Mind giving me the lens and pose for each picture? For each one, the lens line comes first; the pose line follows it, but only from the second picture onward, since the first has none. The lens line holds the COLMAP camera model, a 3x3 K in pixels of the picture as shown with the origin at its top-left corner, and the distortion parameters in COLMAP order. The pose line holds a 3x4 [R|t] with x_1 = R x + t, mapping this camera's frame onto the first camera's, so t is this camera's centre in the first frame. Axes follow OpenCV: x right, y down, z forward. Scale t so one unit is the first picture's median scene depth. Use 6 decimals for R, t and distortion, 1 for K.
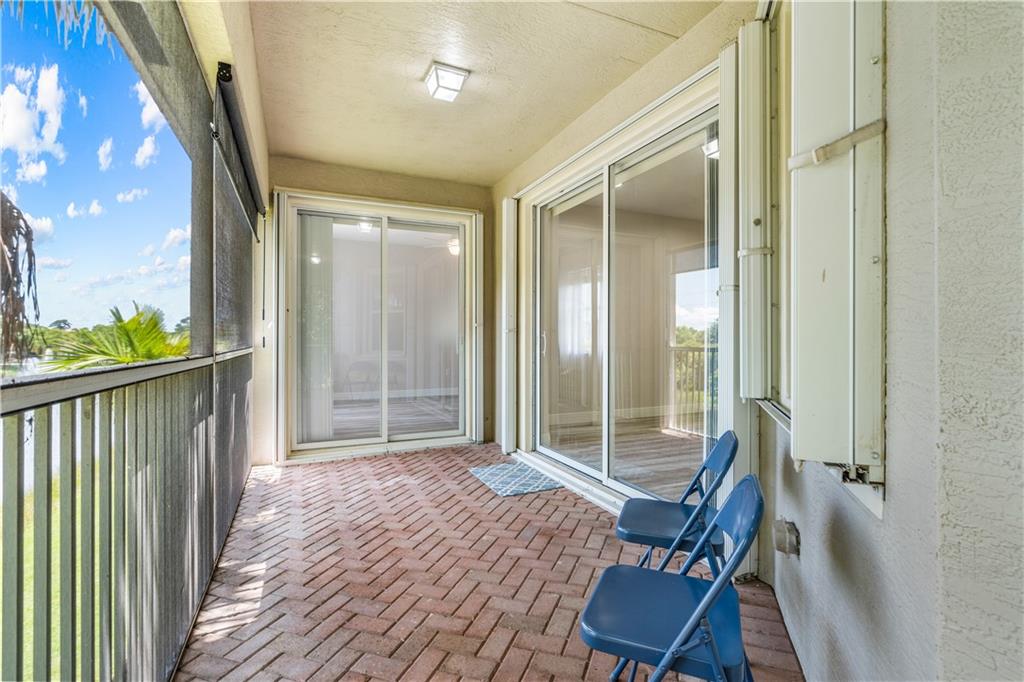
lens RADIAL K [[471.8, 0, 509.9], [0, 471.8, 341.0], [0, 0, 1]] dist [-0.000573, 0.000893]
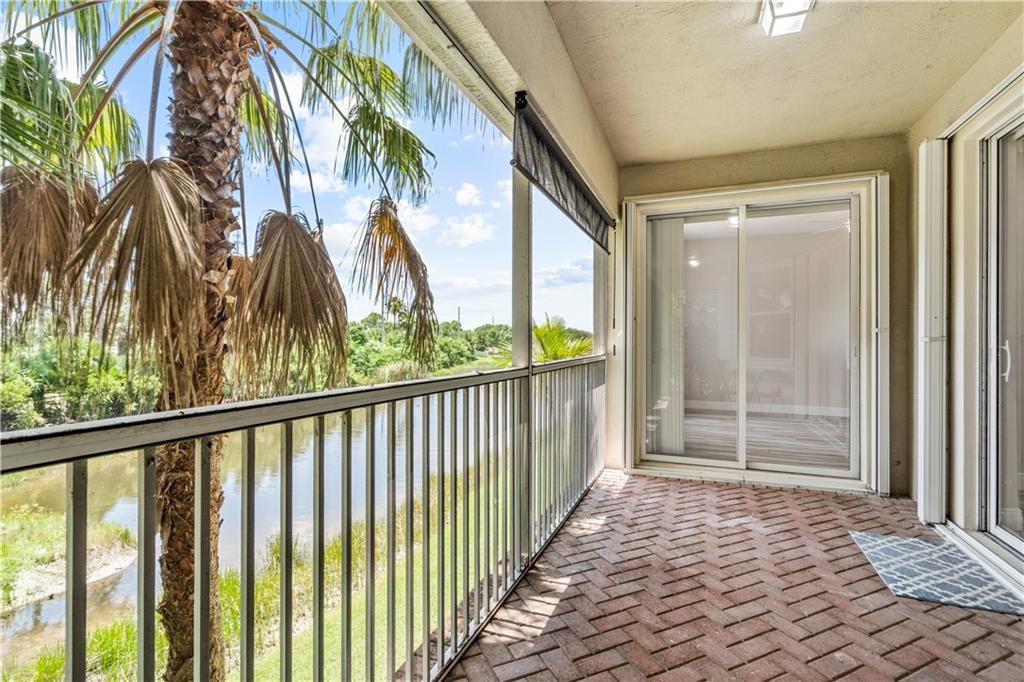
lens RADIAL K [[471.8, 0, 512.9], [0, 471.8, 339.7], [0, 0, 1]] dist [-0.000573, 0.000893]
pose [[0.703002, 0.001545, -0.711186, 0.064484], [-0.006098, 0.999974, -0.003855, -0.017160], [0.711161, 0.007047, 0.702994, 0.129090]]
